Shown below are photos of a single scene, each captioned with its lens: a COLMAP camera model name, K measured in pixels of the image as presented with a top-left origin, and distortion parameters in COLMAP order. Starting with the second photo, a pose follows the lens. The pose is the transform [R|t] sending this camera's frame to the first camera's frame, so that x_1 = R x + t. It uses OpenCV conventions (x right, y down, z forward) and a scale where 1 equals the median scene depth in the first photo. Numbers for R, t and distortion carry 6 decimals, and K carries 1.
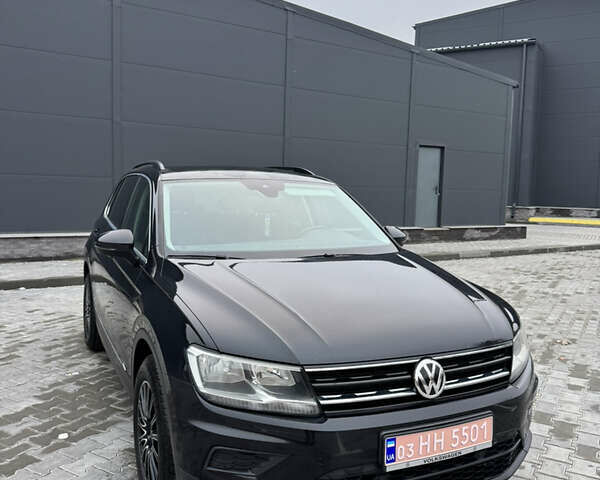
lens RADIAL K [[563.1, 0, 300.0], [0, 563.1, 240.0], [0, 0, 1]] dist [0.095337, -0.169609]
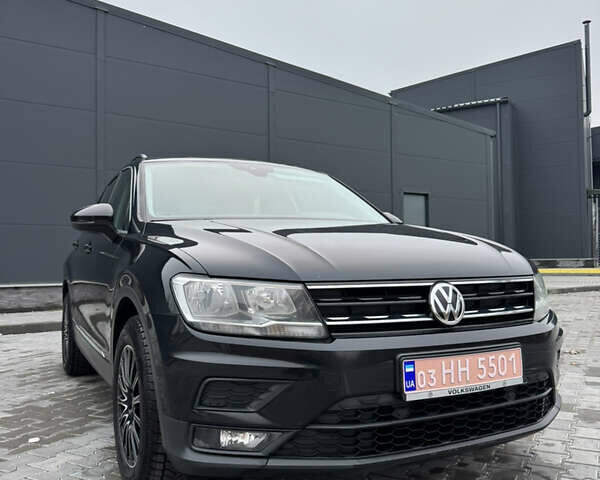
lens RADIAL K [[563.1, 0, 300.0], [0, 563.1, 240.0], [0, 0, 1]] dist [0.095337, -0.169609]
pose [[0.998915, -0.039394, 0.024842, -0.012683], [0.042224, 0.991108, -0.126182, 0.162242], [-0.019650, 0.127094, 0.991696, 0.074289]]
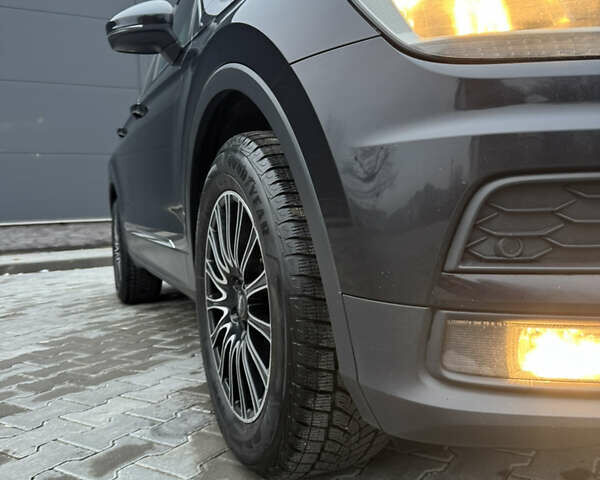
lens RADIAL K [[573.7, 0, 300.0], [0, 573.7, 240.0], [0, 0, 1]] dist [0.137212, -0.322968]
pose [[0.995492, -0.069711, -0.064317, -0.139038], [0.066784, 0.996679, -0.046589, 0.241725], [0.067351, 0.042084, 0.996841, 0.417937]]
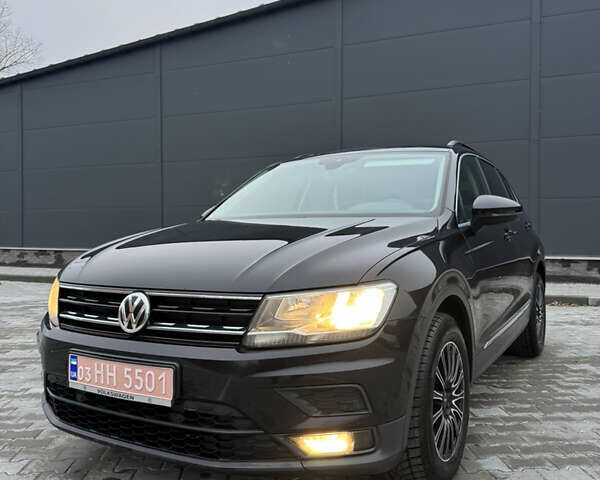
lens RADIAL K [[563.1, 0, 300.0], [0, 563.1, 240.0], [0, 0, 1]] dist [0.095337, -0.169609]
pose [[0.540425, -0.022863, -0.841082, 0.767286], [-0.050783, 0.996922, -0.059729, 0.108832], [0.839858, 0.074992, 0.537600, 0.469132]]
